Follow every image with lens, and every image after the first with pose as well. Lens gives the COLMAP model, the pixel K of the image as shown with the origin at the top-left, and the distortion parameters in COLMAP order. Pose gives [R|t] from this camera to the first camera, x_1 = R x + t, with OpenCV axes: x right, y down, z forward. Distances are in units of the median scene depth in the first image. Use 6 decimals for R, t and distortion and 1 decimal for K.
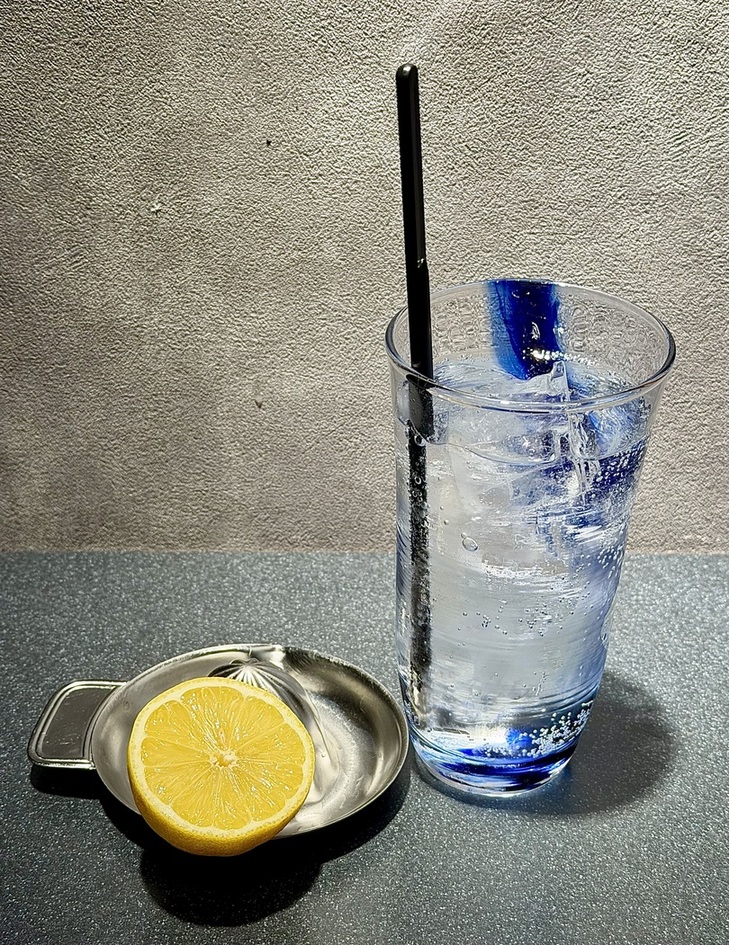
lens RADIAL K [[1578.8, 0, 321.4], [0, 1578.8, 505.5], [0, 0, 1]] dist [0.105235, 0.000000]
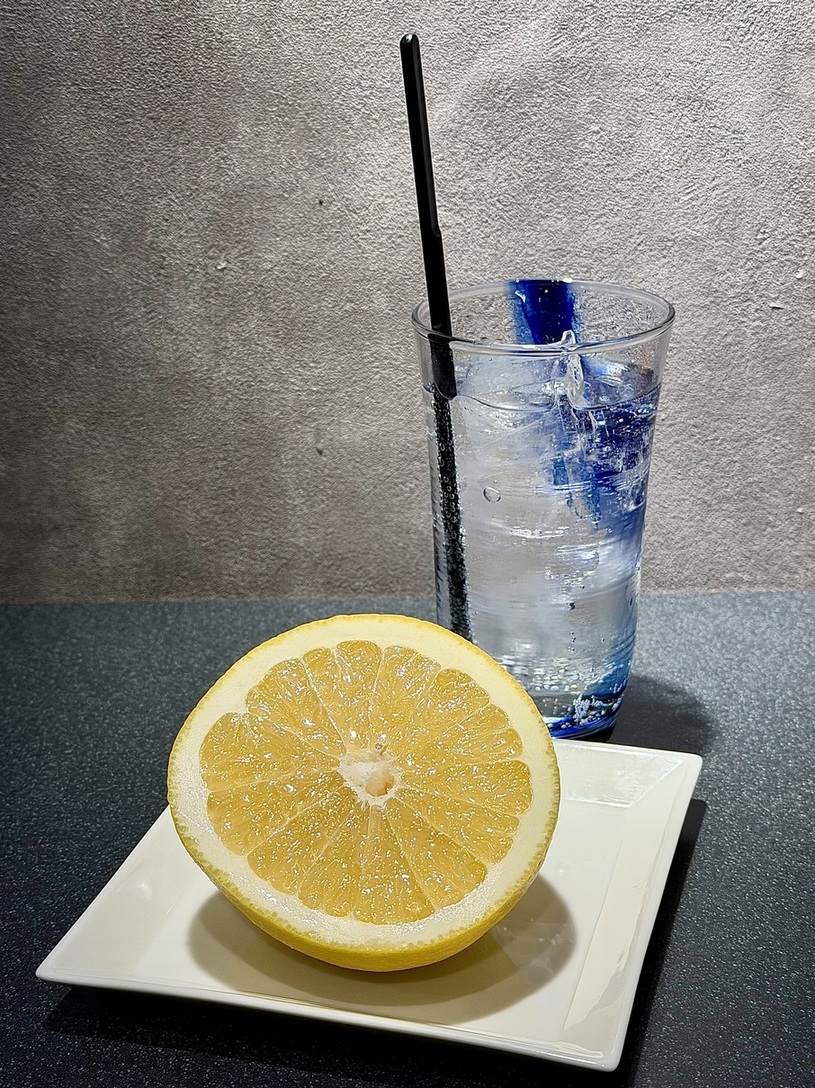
lens RADIAL K [[1509.0, 0, 407.9], [0, 1509.0, 544.0], [0, 0, 1]] dist [0.084994, 0.000000]
pose [[0.998918, -0.021789, -0.041080, 0.065834], [0.013049, 0.979274, -0.202118, 0.221680], [0.044633, 0.201363, 0.978499, 0.002581]]
